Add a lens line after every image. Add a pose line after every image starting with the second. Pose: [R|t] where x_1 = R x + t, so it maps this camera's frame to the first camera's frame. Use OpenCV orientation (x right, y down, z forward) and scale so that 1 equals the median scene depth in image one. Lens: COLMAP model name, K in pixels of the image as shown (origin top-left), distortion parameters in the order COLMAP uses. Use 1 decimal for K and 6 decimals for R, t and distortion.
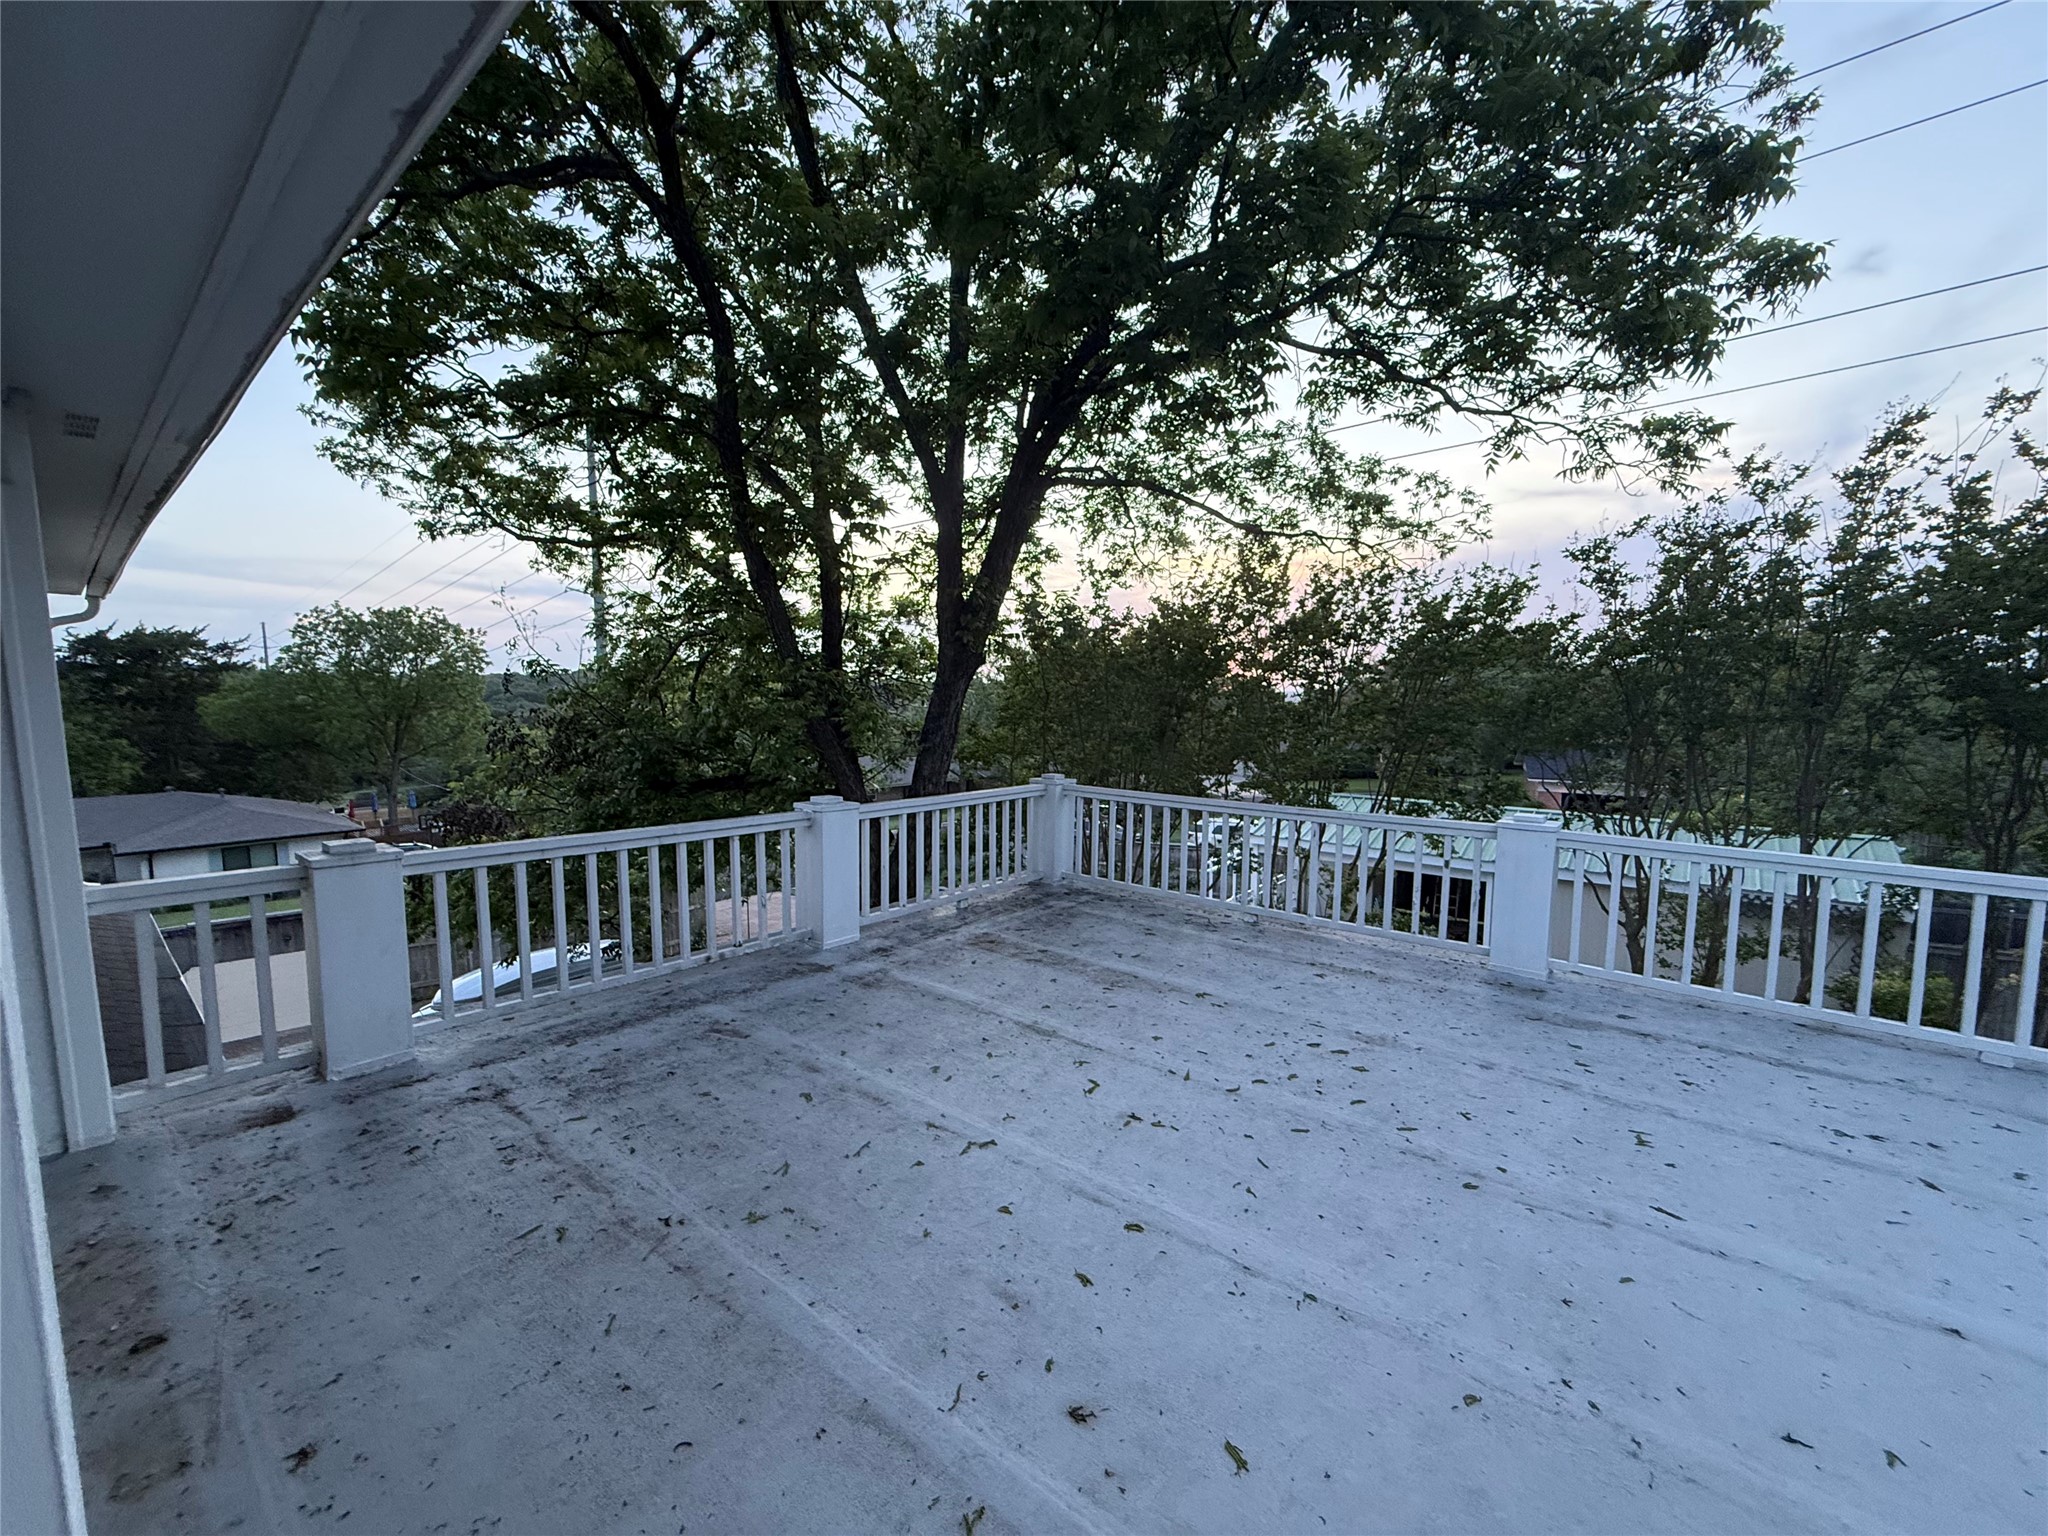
lens RADIAL K [[813.7, 0, 1017.6], [0, 813.7, 765.6], [0, 0, 1]] dist [0.001698, -0.000317]
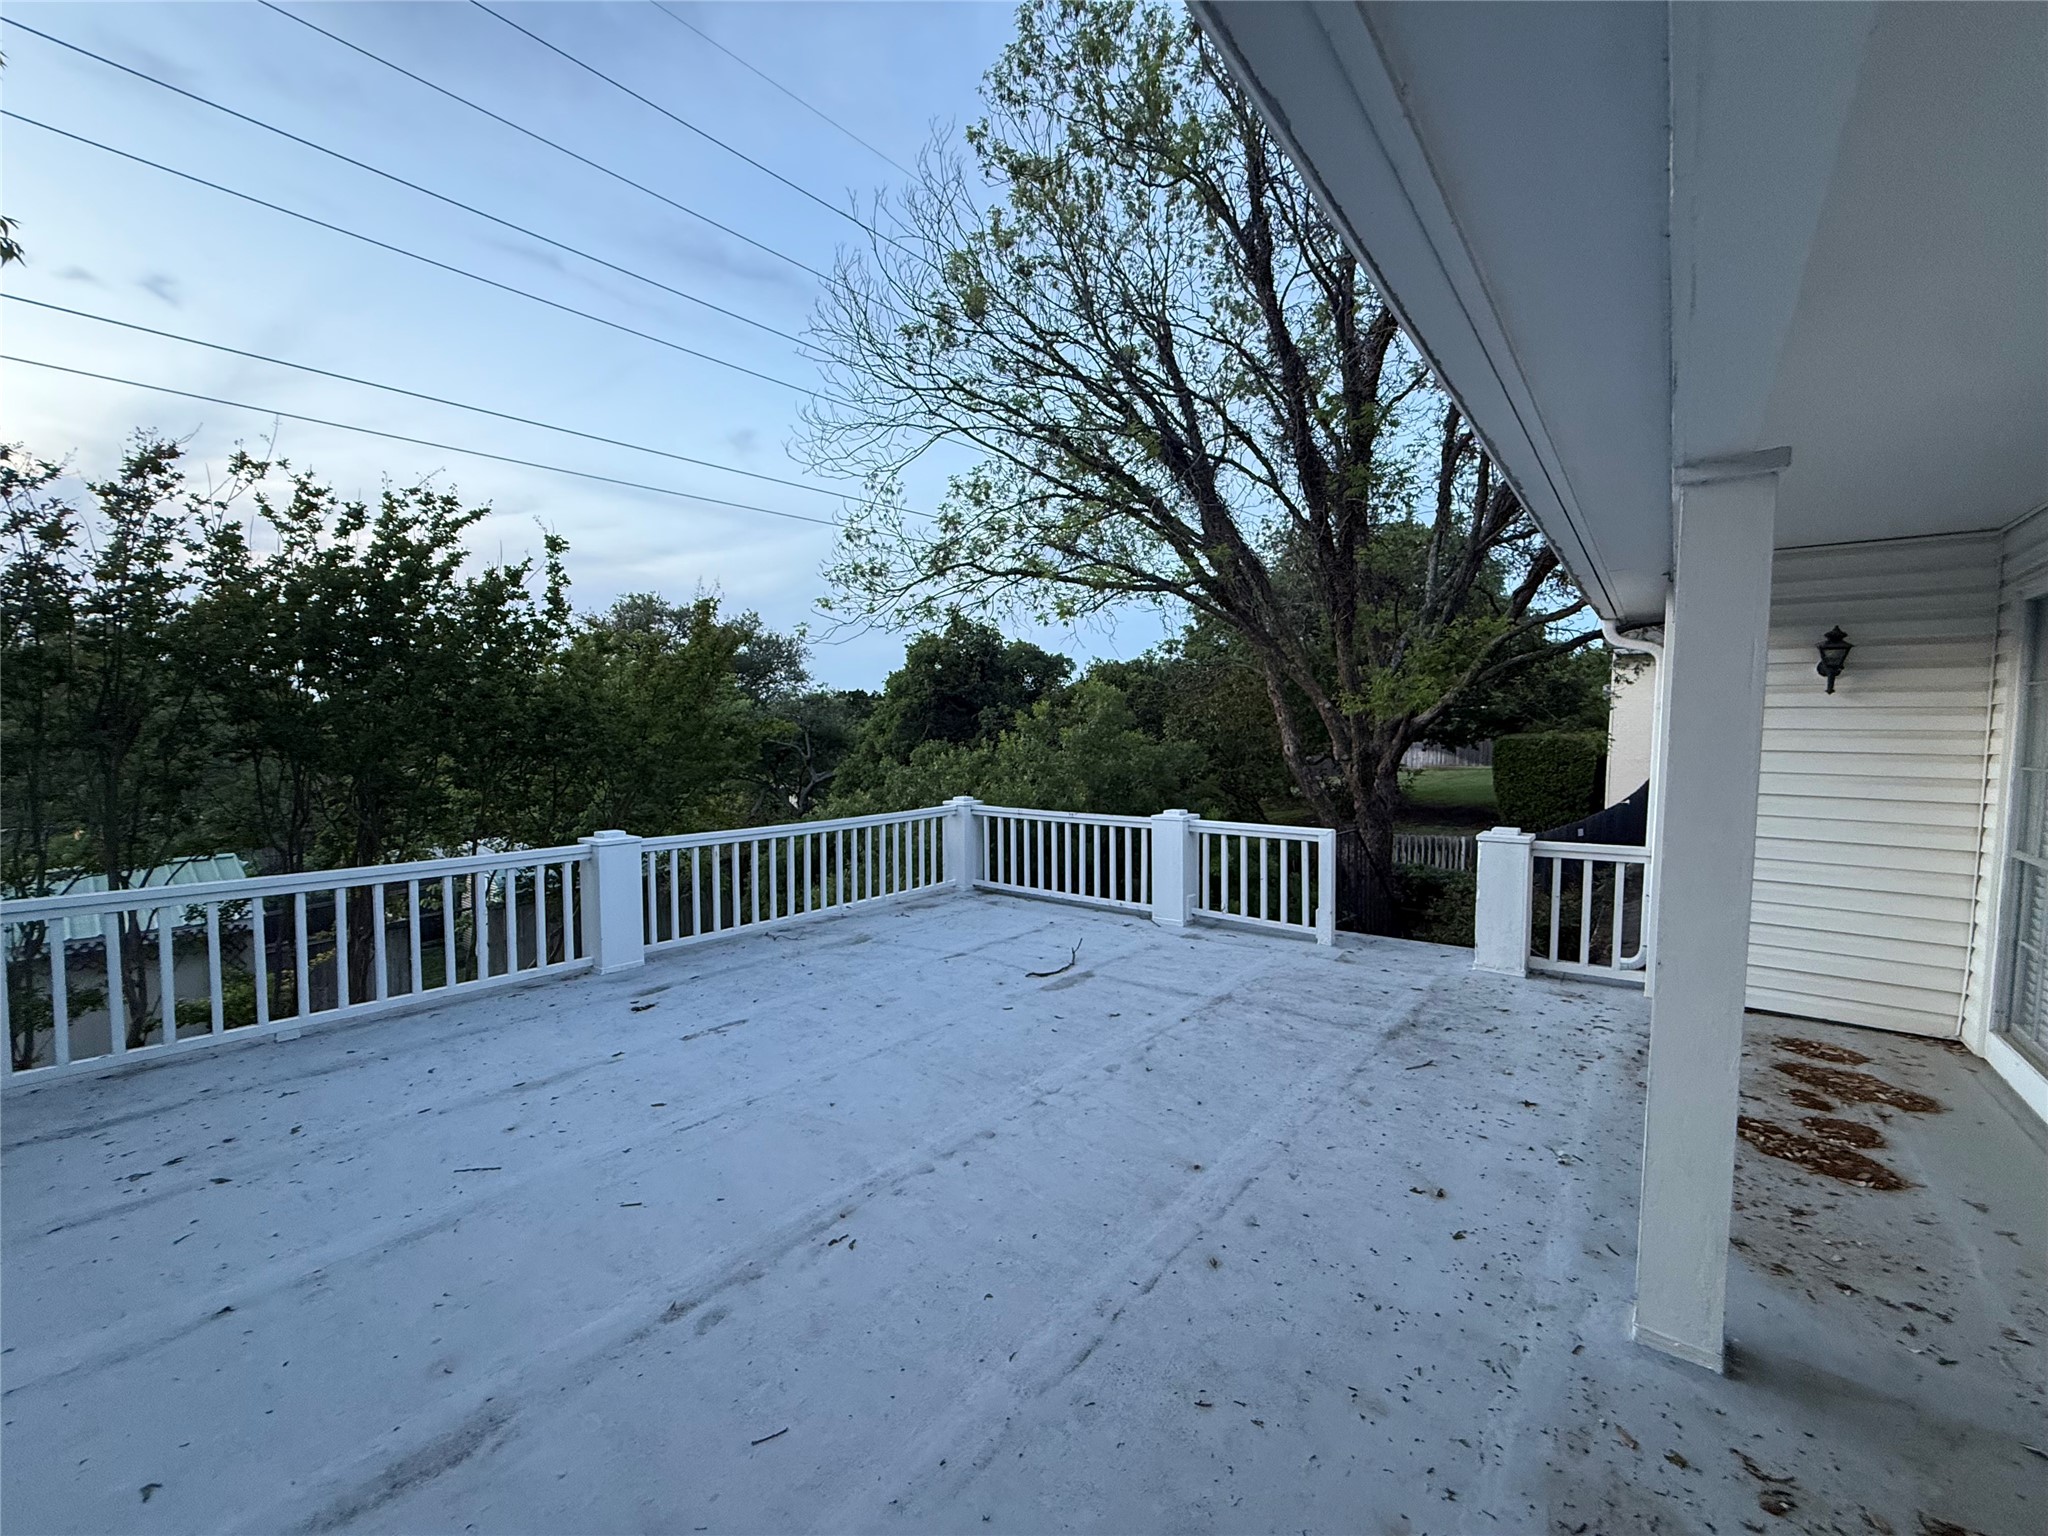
lens RADIAL K [[813.7, 0, 1017.4], [0, 813.7, 771.9], [0, 0, 1]] dist [0.001698, -0.000317]
pose [[-0.009414, -0.057687, 0.998290, 0.040996], [0.079492, 0.995132, 0.058254, 0.002204], [-0.996791, 0.079904, -0.004783, -0.039214]]
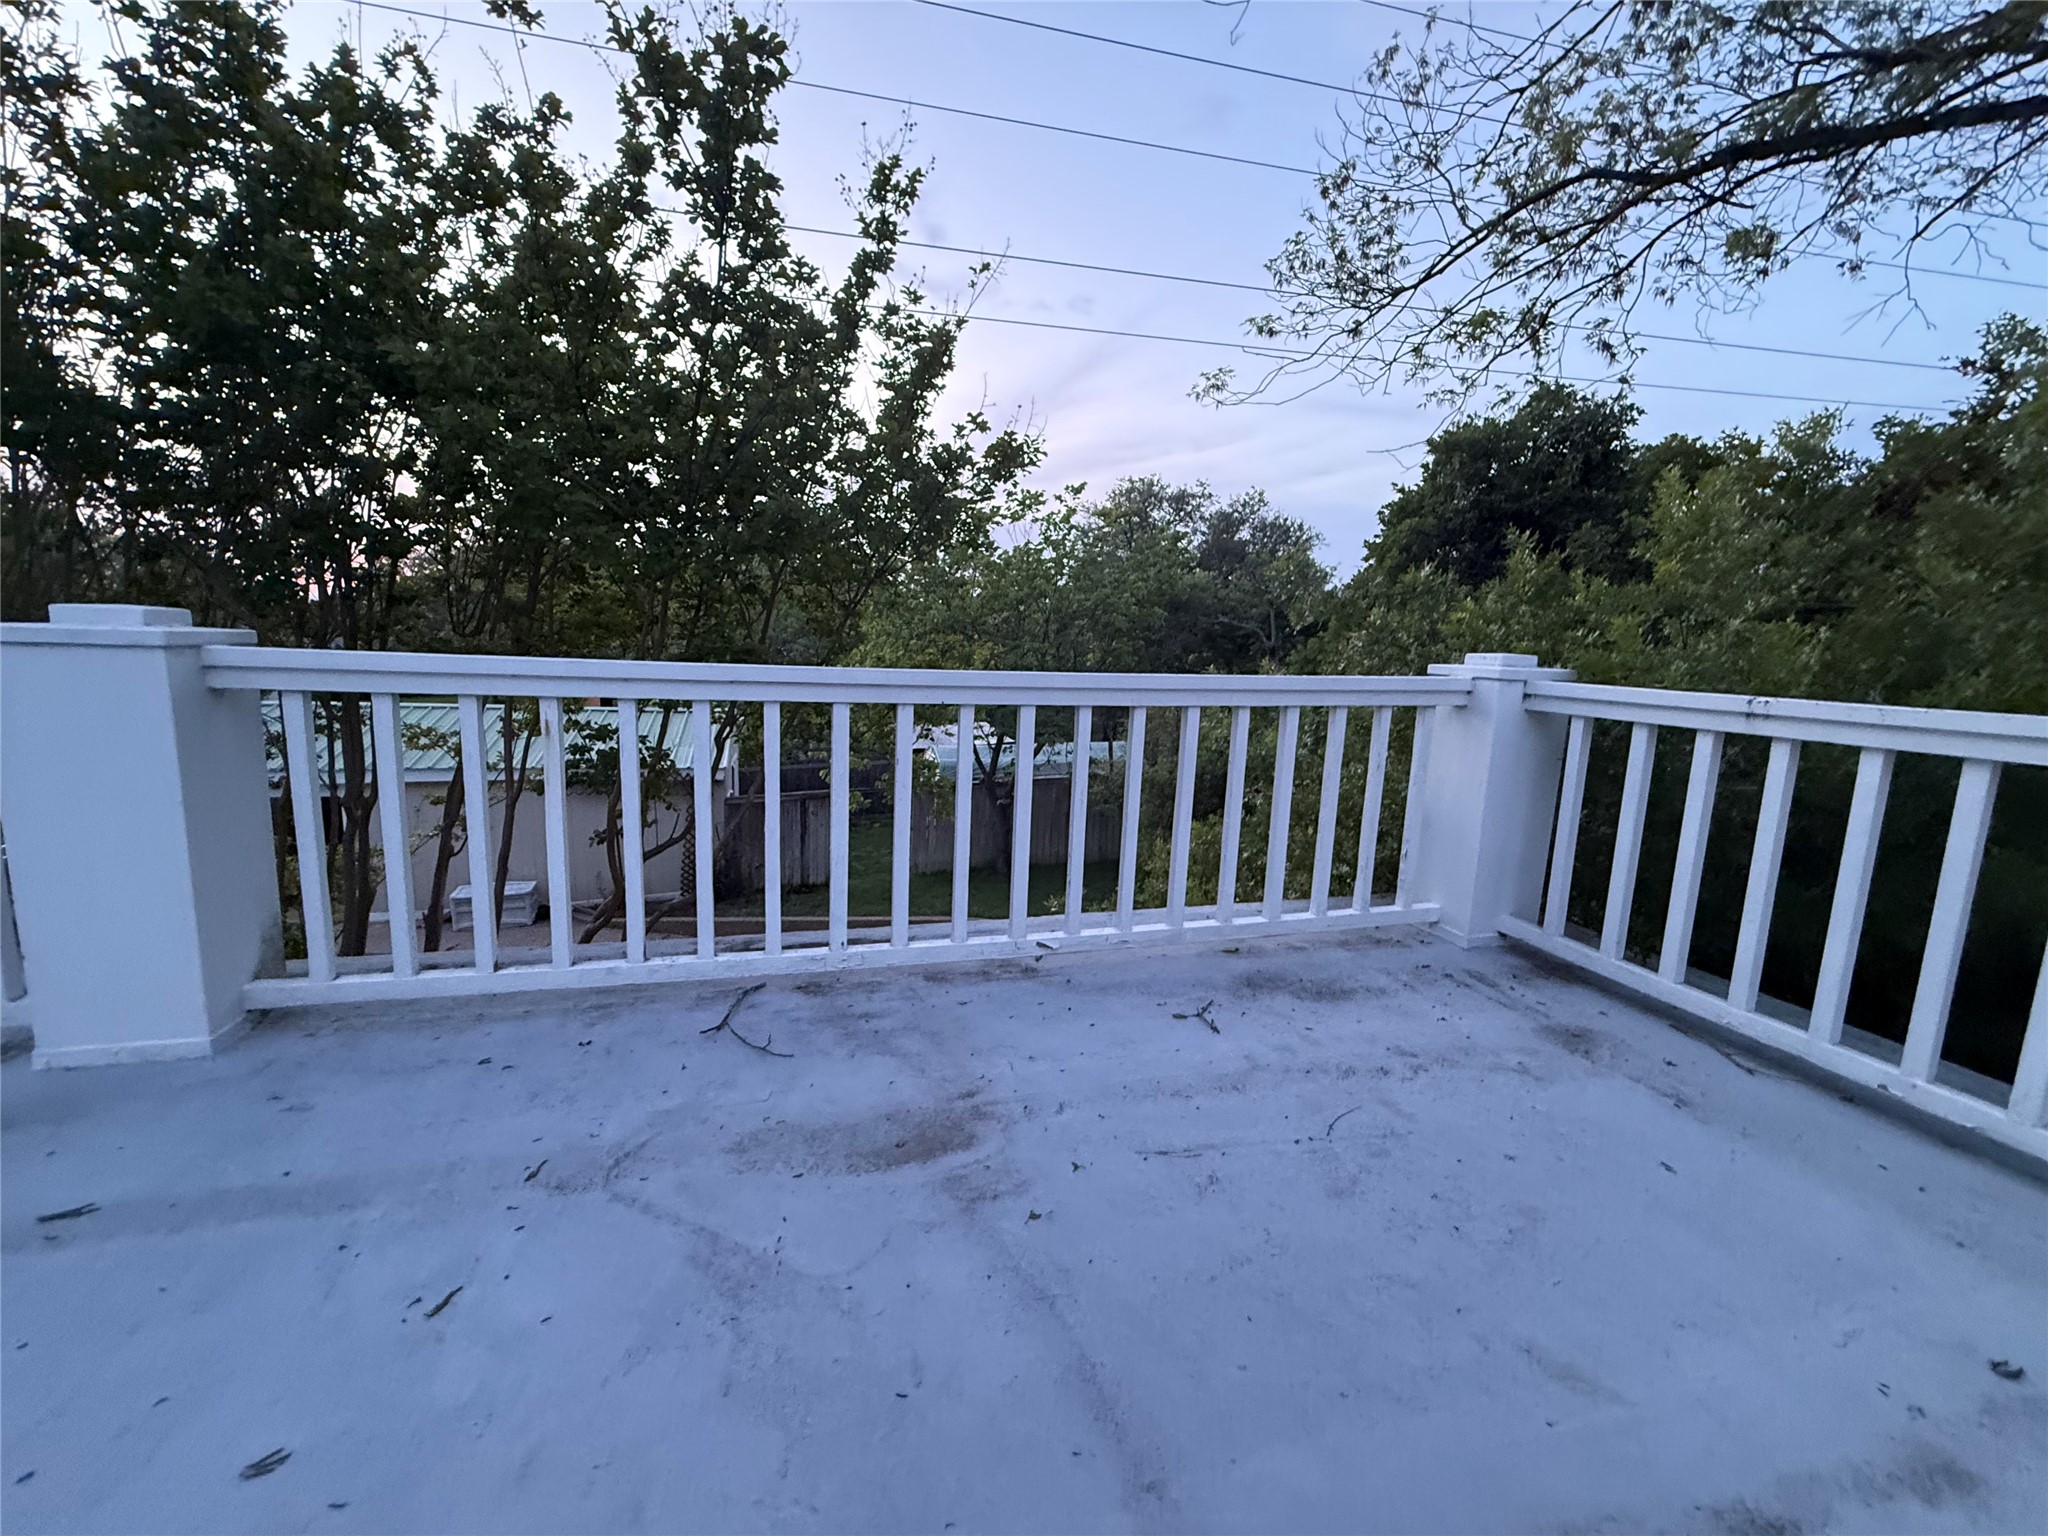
lens RADIAL K [[813.7, 0, 1023.1], [0, 813.7, 767.1], [0, 0, 1]] dist [0.001698, -0.000317]
pose [[0.569013, -0.113219, 0.814497, 0.998244], [0.030436, 0.992698, 0.116726, 0.131153], [-0.821765, -0.041629, 0.568304, 0.014361]]
